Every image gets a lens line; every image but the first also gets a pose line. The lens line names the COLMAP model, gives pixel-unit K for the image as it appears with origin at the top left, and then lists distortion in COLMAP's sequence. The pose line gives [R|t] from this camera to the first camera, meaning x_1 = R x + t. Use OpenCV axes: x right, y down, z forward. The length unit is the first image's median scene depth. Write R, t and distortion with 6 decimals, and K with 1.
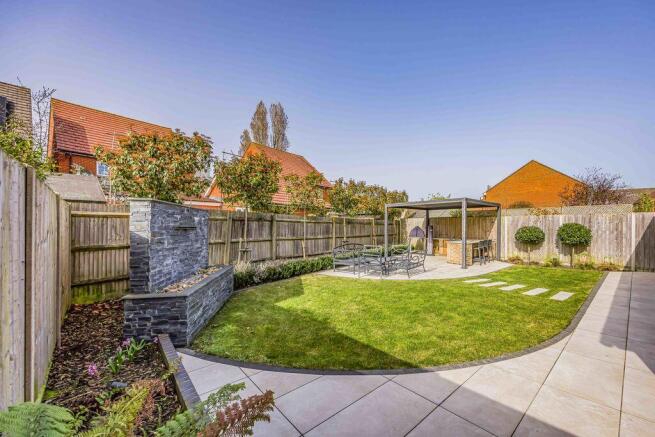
lens RADIAL K [[262.8, 0, 332.9], [0, 262.8, 224.7], [0, 0, 1]] dist [-0.003388, 0.000478]
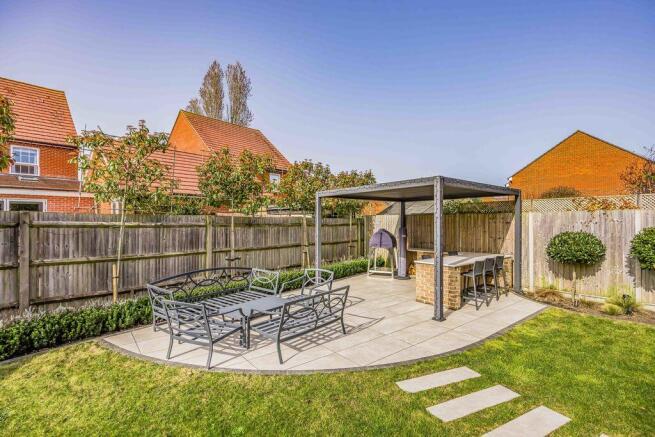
lens RADIAL K [[312.1, 0, 323.4], [0, 312.1, 216.5], [0, 0, 1]] dist [0.001655, -0.003288]
pose [[0.999382, -0.002683, -0.035039, 0.245131], [0.002317, 0.999942, -0.010491, -0.017919], [0.035065, 0.010404, 0.999331, 0.326450]]
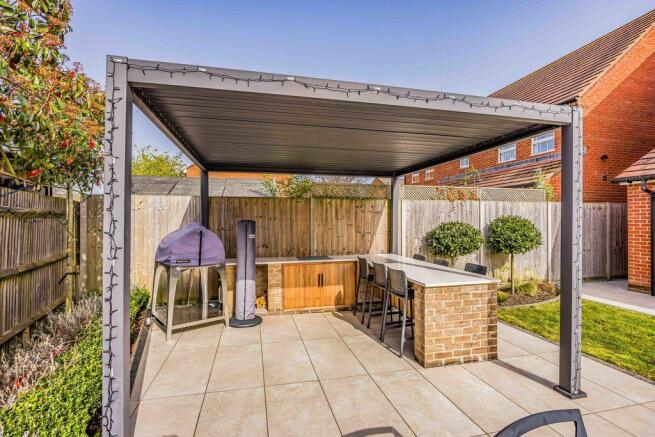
lens RADIAL K [[312.1, 0, 329.0], [0, 312.1, 220.0], [0, 0, 1]] dist [0.001655, -0.003288]
pose [[0.448176, 0.006153, 0.893924, 0.113008], [-0.001304, 0.999980, -0.006229, 0.005777], [-0.893945, 0.001626, 0.448175, 0.862746]]
